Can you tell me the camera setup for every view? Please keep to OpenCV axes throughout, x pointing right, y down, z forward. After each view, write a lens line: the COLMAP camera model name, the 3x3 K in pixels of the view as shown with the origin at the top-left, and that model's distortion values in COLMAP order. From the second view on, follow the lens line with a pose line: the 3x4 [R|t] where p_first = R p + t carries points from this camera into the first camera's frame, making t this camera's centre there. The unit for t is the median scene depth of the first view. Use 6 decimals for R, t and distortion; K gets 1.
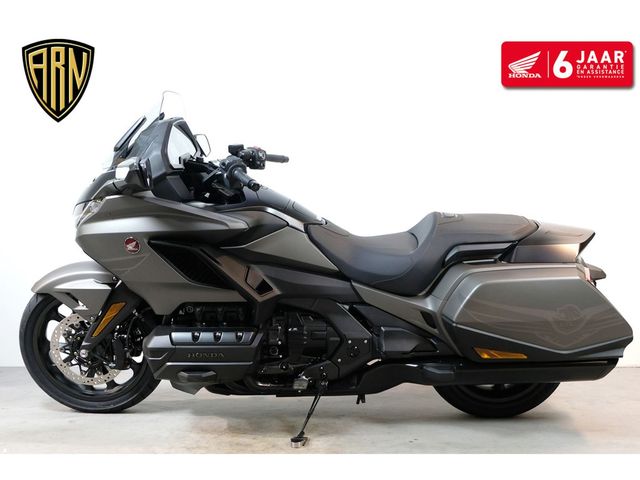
lens RADIAL K [[824.6, 0, 320.0], [0, 824.6, 240.0], [0, 0, 1]] dist [-0.046884, 0.008603]
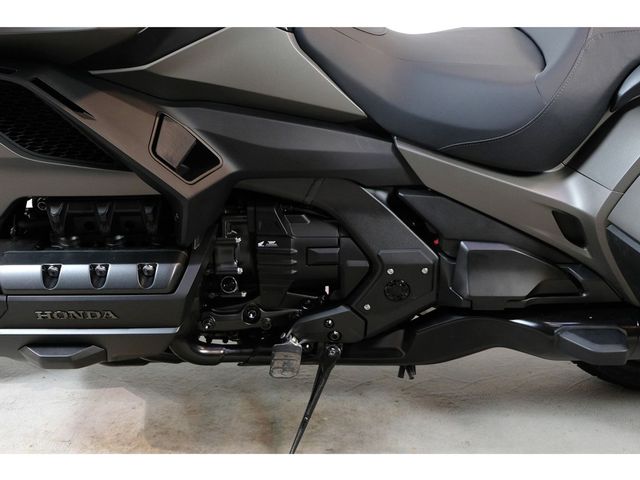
lens RADIAL K [[824.6, 0, 320.0], [0, 824.6, 240.0], [0, 0, 1]] dist [-0.046884, 0.008603]
pose [[0.999514, -0.019877, 0.024024, -0.014374], [0.013077, 0.966659, 0.255731, -0.012768], [-0.028306, -0.255293, 0.966449, 0.555932]]
